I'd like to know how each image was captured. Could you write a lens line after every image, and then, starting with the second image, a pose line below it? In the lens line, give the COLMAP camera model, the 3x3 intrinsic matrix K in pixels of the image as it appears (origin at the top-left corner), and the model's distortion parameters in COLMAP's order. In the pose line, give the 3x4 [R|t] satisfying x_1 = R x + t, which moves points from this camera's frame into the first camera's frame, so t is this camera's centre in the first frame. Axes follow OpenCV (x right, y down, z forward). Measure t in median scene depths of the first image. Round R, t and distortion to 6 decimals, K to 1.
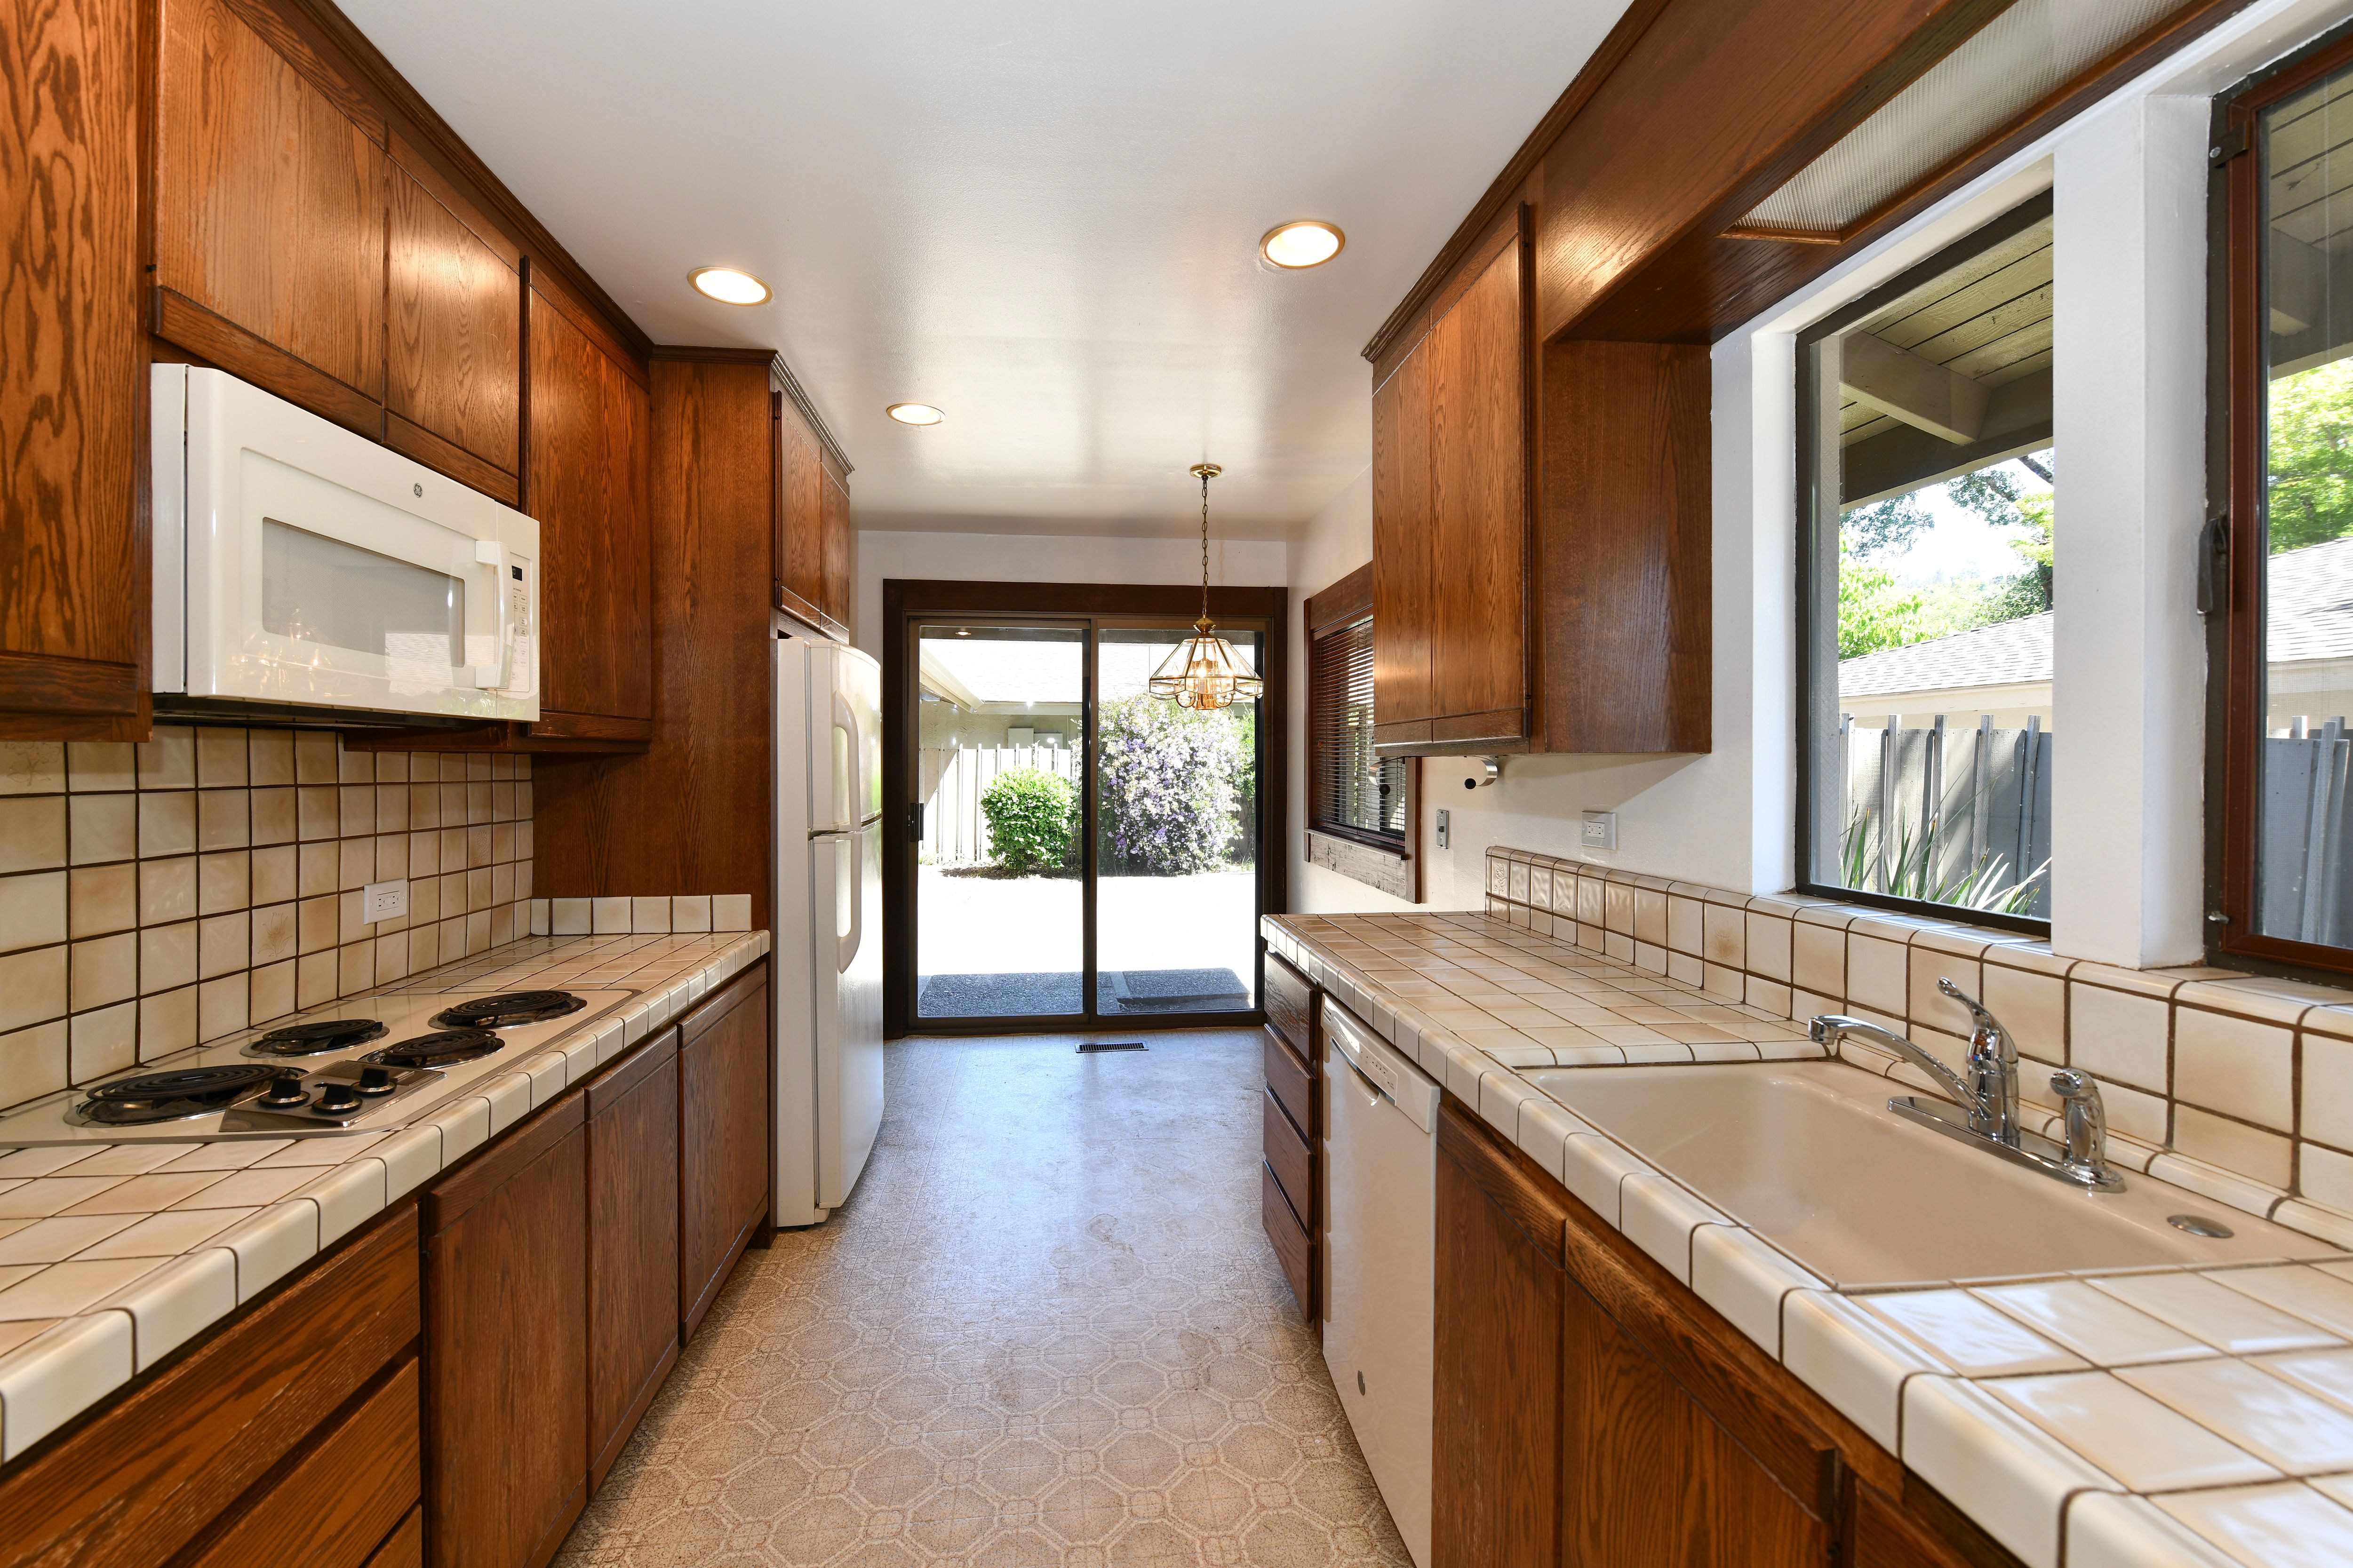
lens RADIAL K [[1080.5, 0, 1178.0], [0, 1080.5, 774.5], [0, 0, 1]] dist [0.000847, 0.000093]
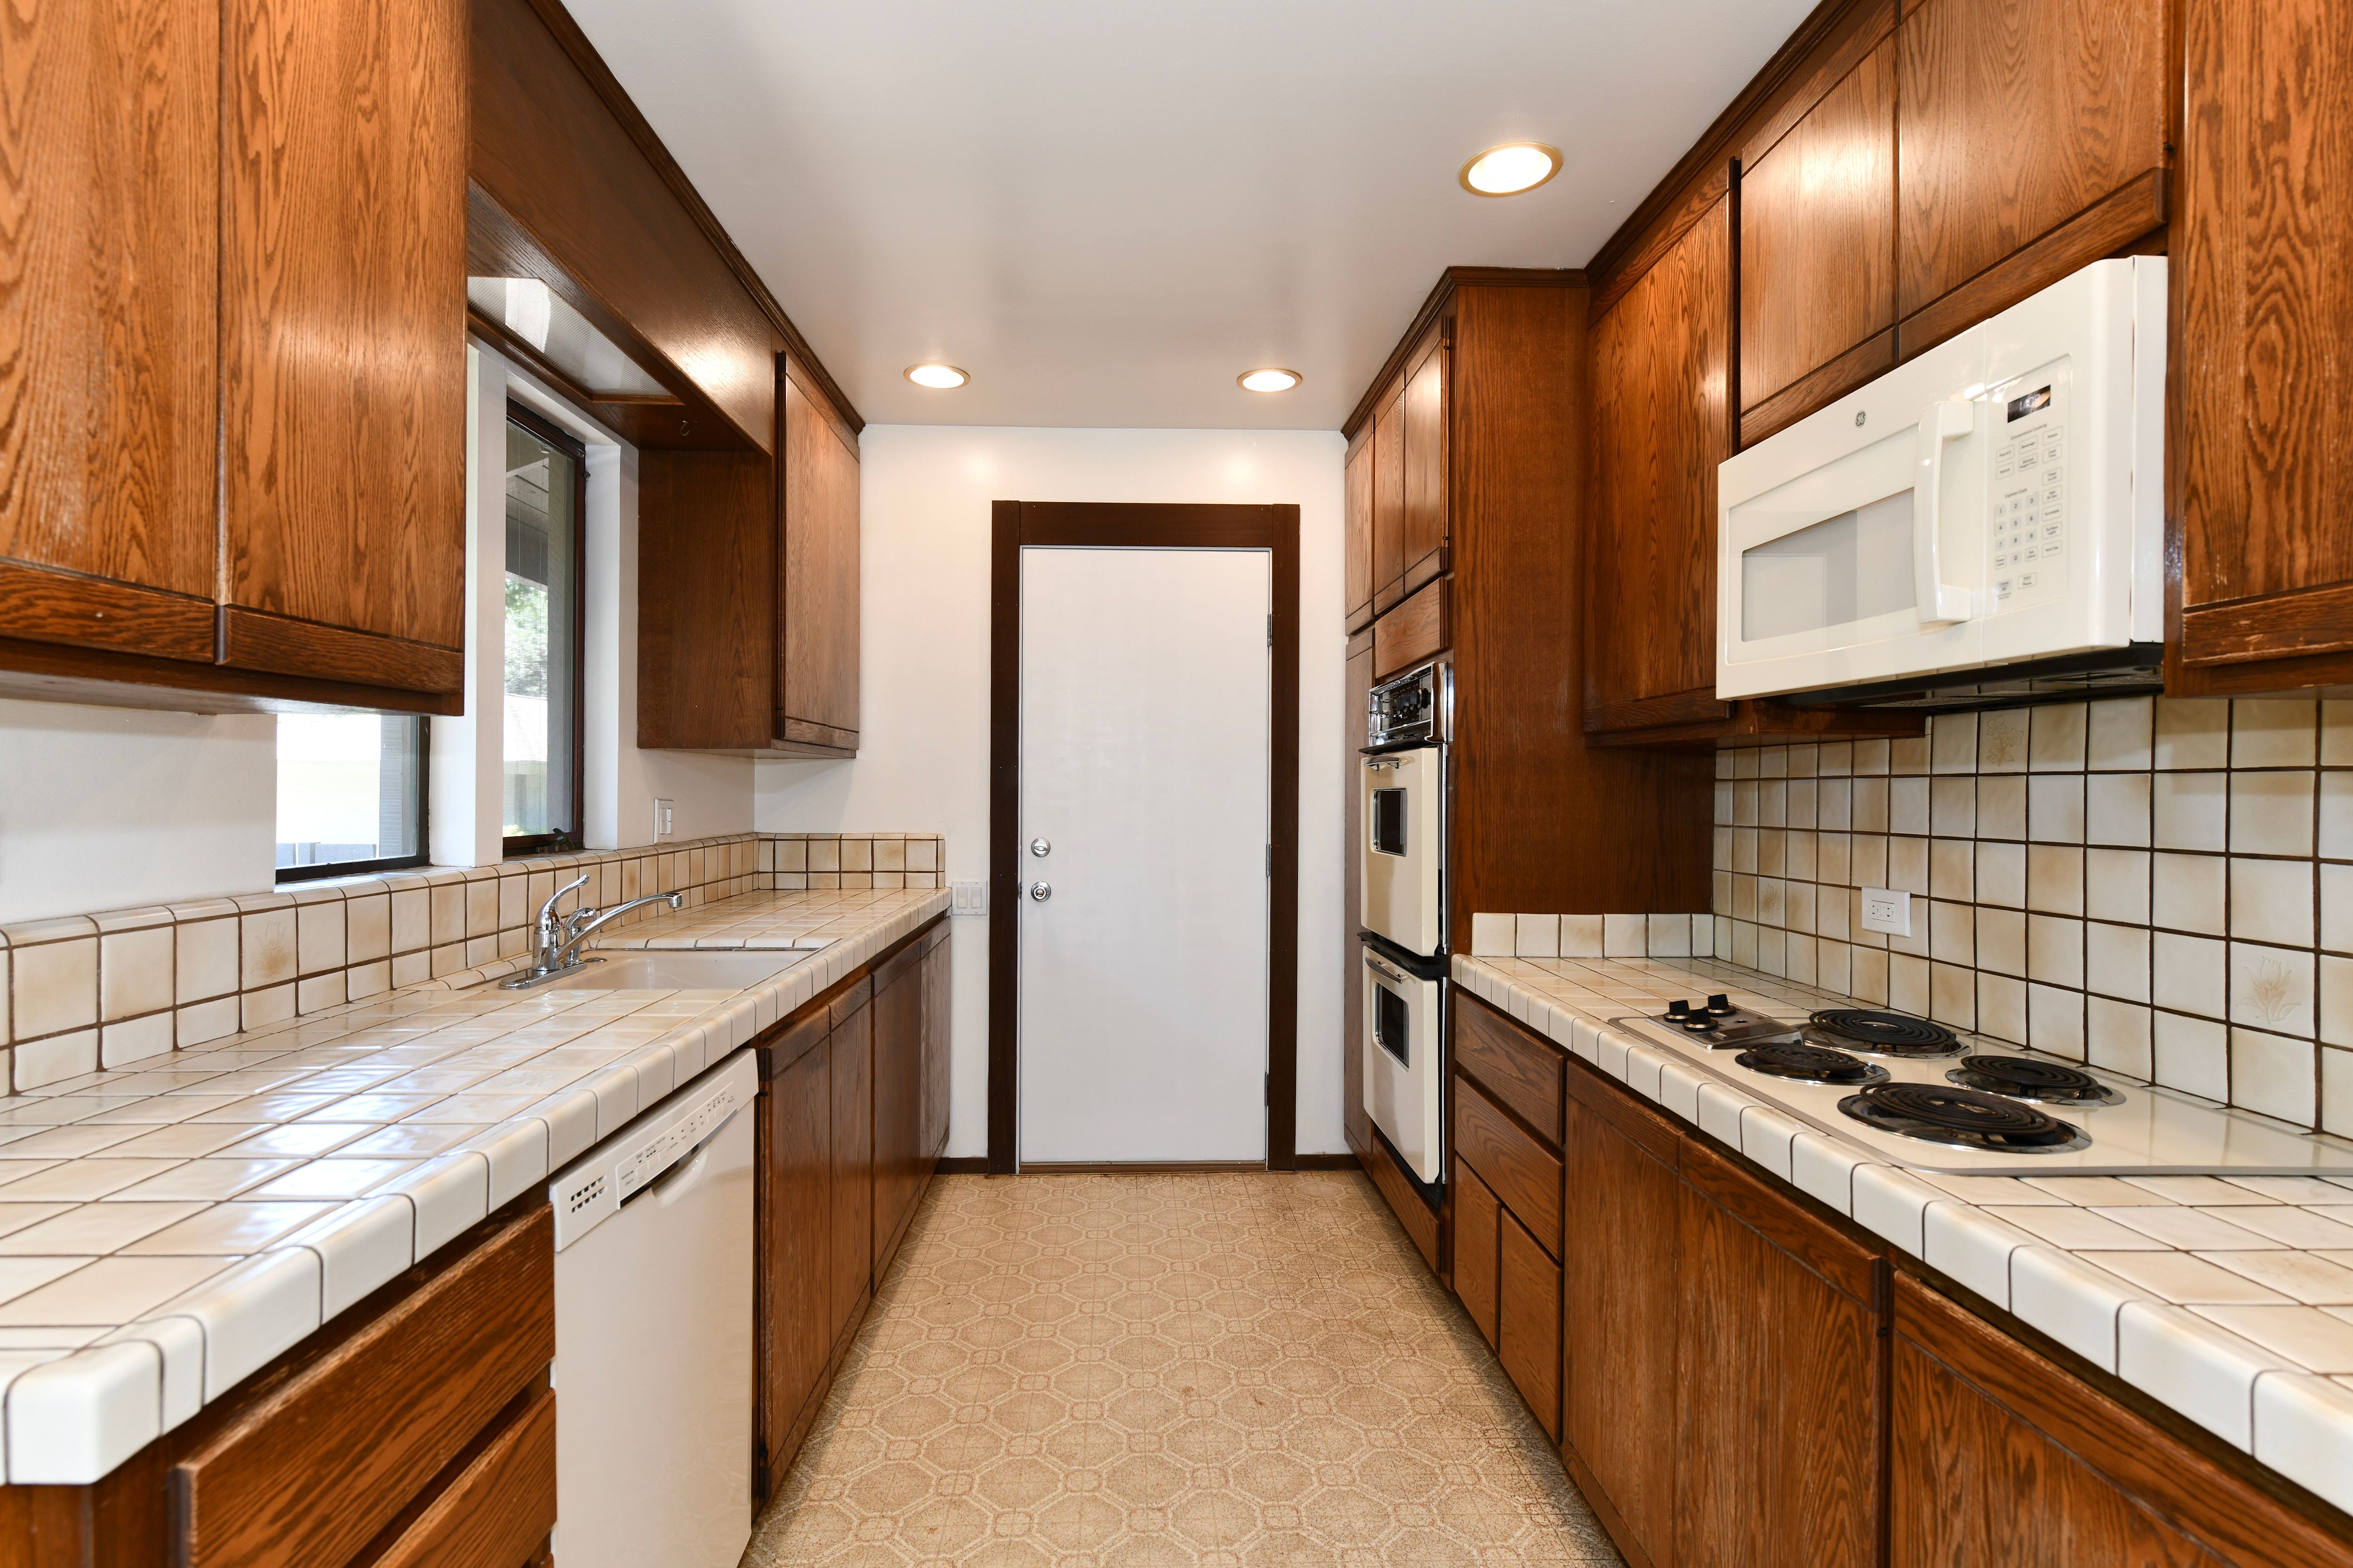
lens RADIAL K [[1160.4, 0, 1172.3], [0, 1160.4, 779.5], [0, 0, 1]] dist [0.006233, -0.003782]
pose [[-0.996698, -0.006478, 0.080939, -0.236671], [-0.005999, 0.999963, 0.006163, 0.018940], [-0.080976, 0.005657, -0.996700, 1.941753]]
